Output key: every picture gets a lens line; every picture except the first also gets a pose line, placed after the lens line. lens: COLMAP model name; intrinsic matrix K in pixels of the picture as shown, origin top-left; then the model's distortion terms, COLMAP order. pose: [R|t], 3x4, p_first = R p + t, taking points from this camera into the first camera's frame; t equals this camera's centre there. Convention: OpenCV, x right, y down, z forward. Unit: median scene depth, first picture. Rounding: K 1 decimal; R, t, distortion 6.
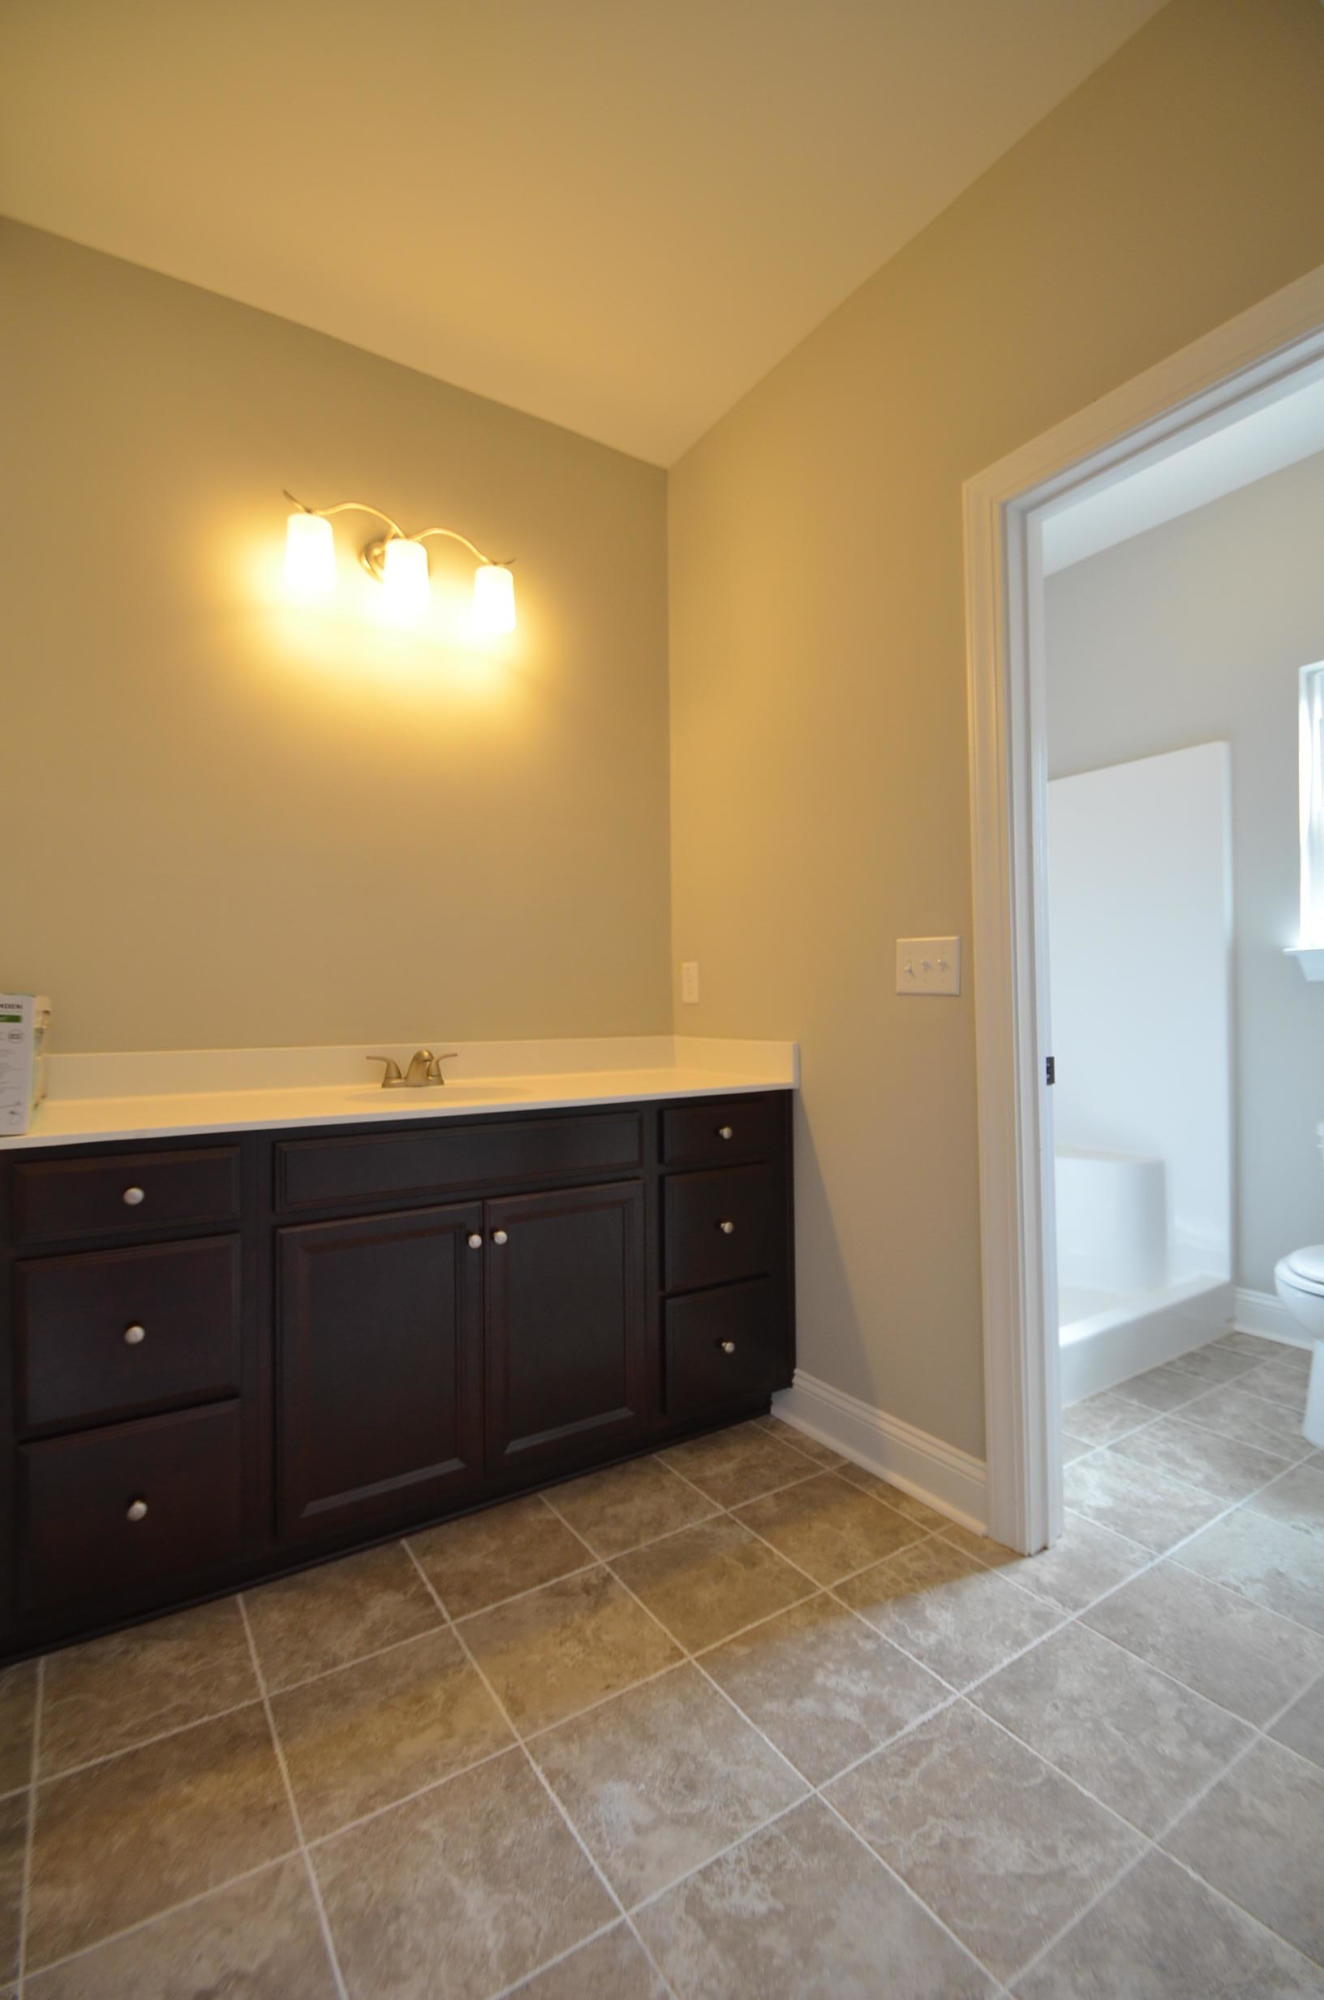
lens RADIAL K [[874.6, 0, 666.7], [0, 874.6, 993.1], [0, 0, 1]] dist [0.009469, -0.012871]
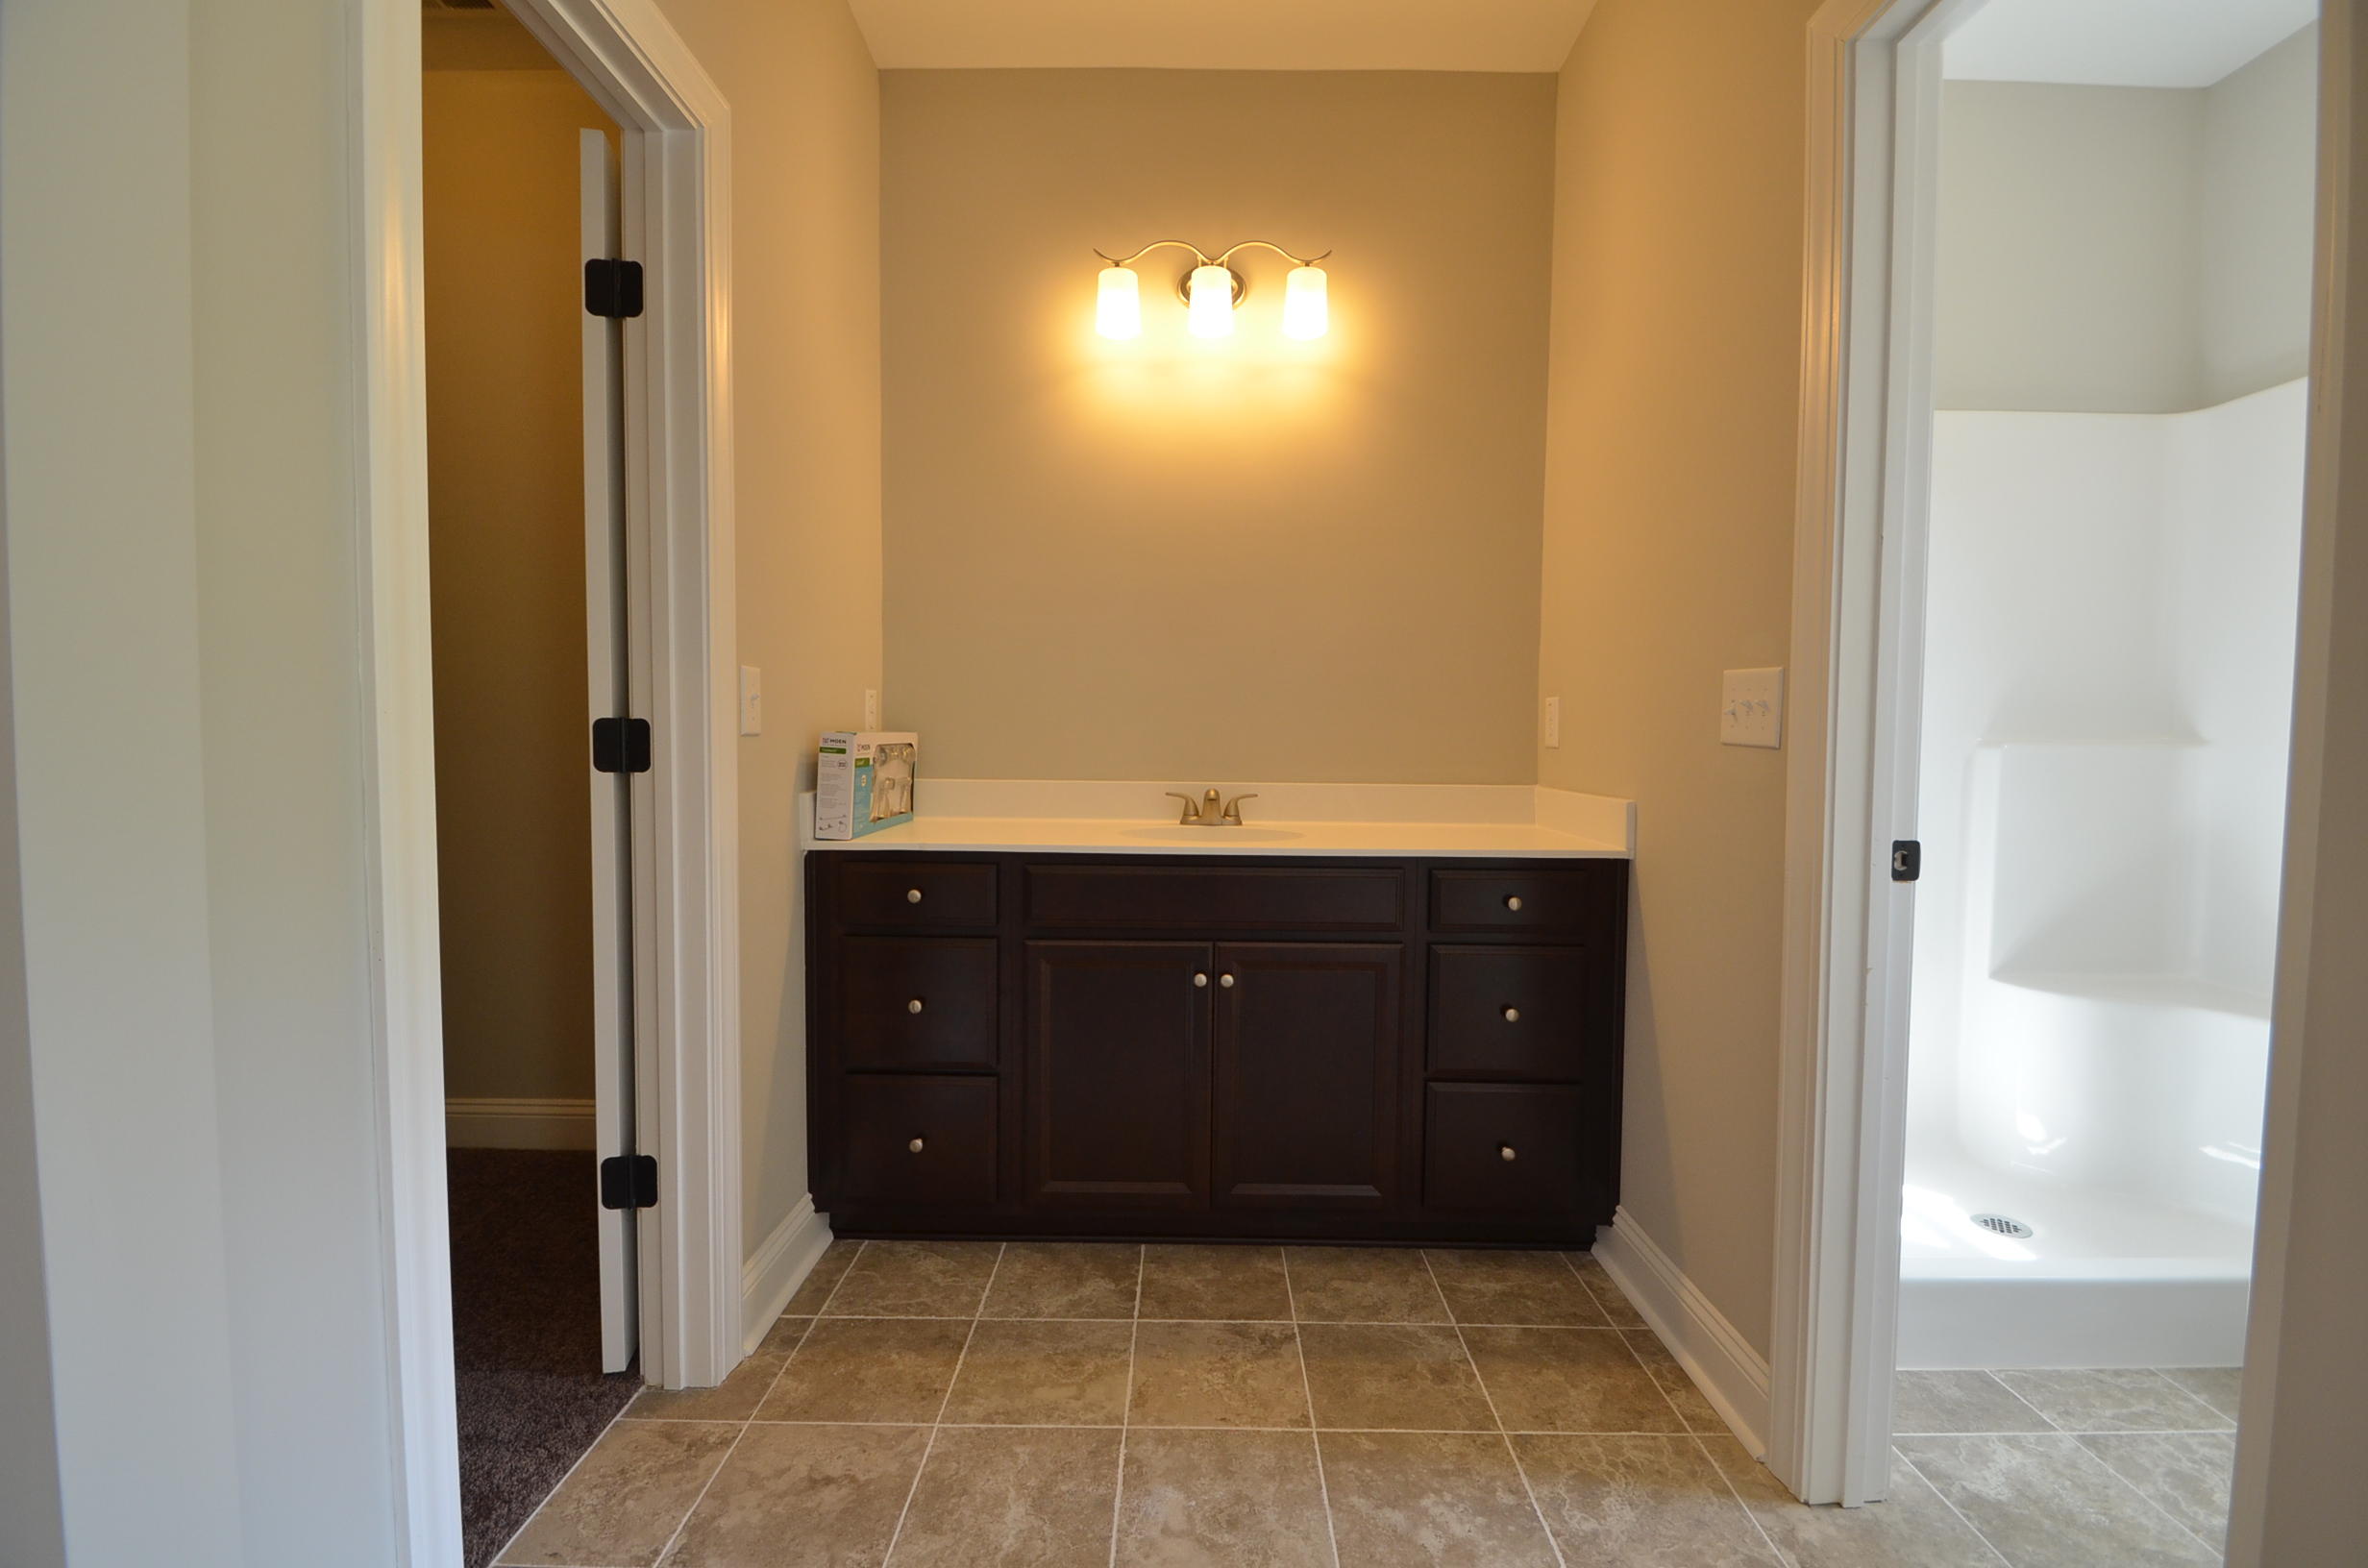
lens RADIAL K [[1035.3, 0, 1189.7], [0, 1035.3, 779.8], [0, 0, 1]] dist [0.009469, -0.012871]
pose [[0.831432, 0.040477, -0.554150, 0.441700], [-0.009270, 0.998215, 0.059005, -0.018975], [0.555549, -0.043922, 0.830323, 0.005953]]
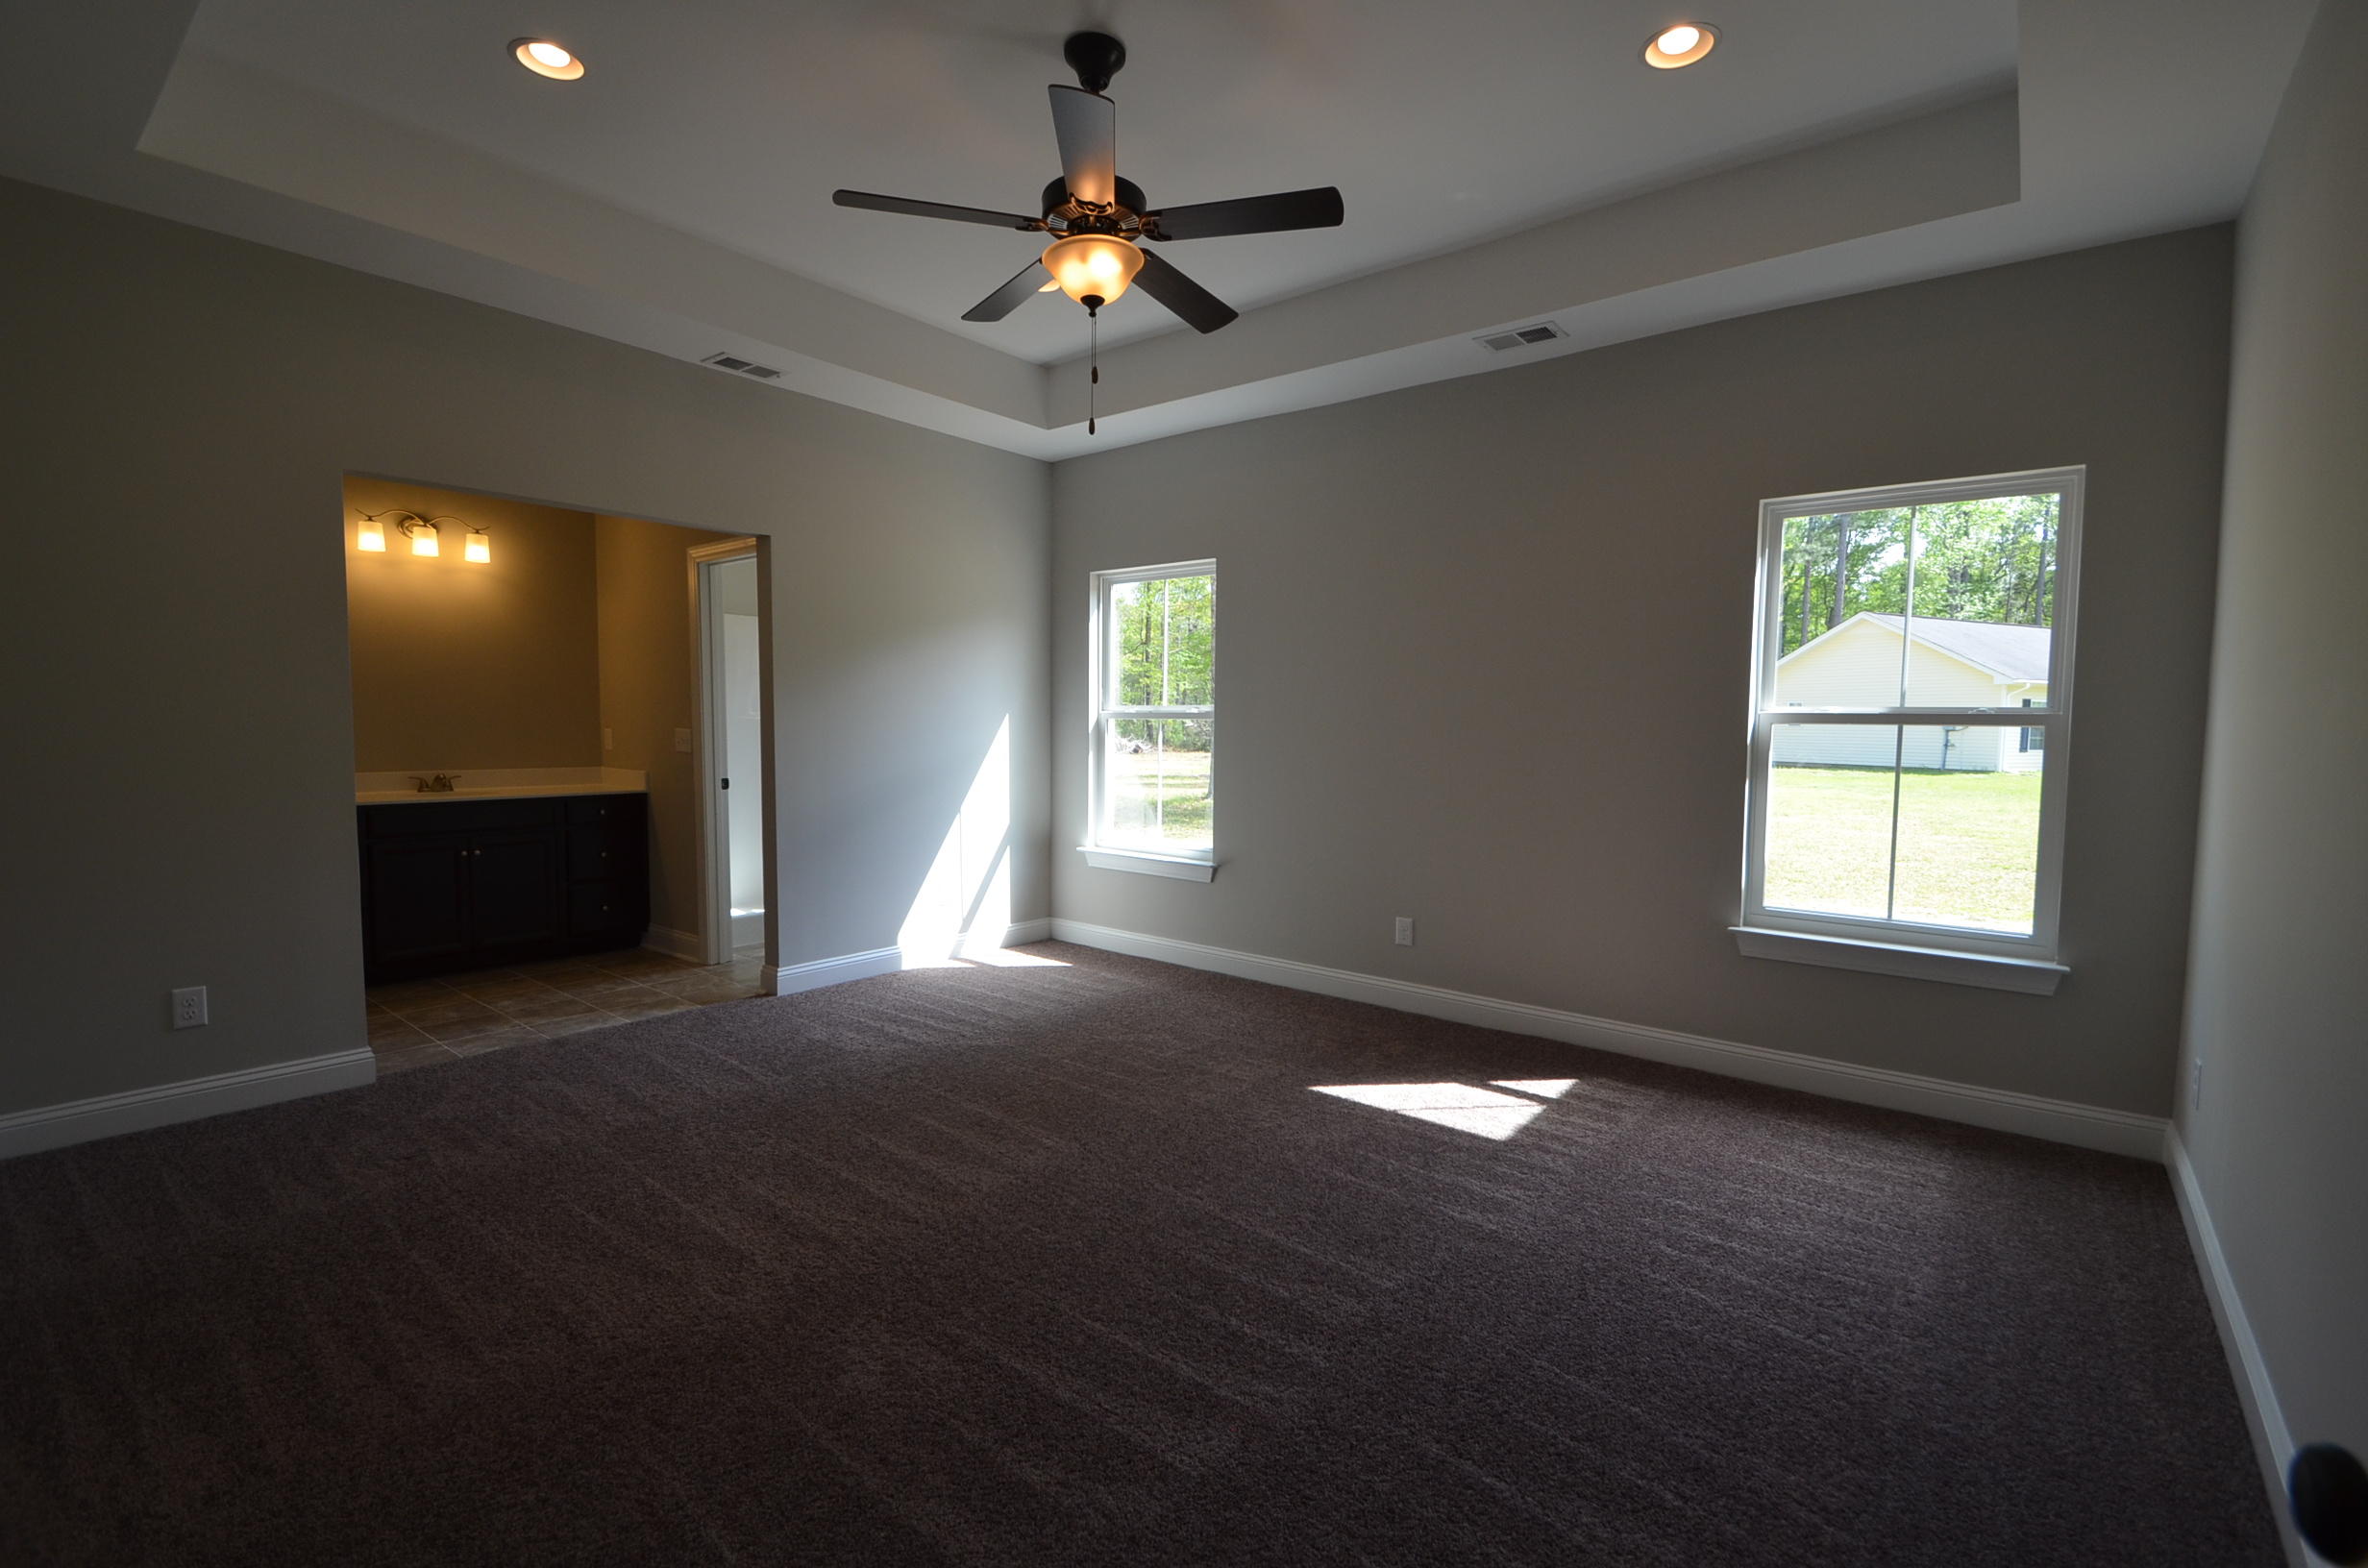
lens RADIAL K [[1035.3, 0, 1185.7], [0, 1035.3, 783.8], [0, 0, 1]] dist [0.009469, -0.012871]
pose [[0.950408, 0.003988, 0.310980, 0.802332], [-0.027720, 0.997025, 0.071929, -0.173826], [-0.309768, -0.076982, 0.947691, -2.370611]]
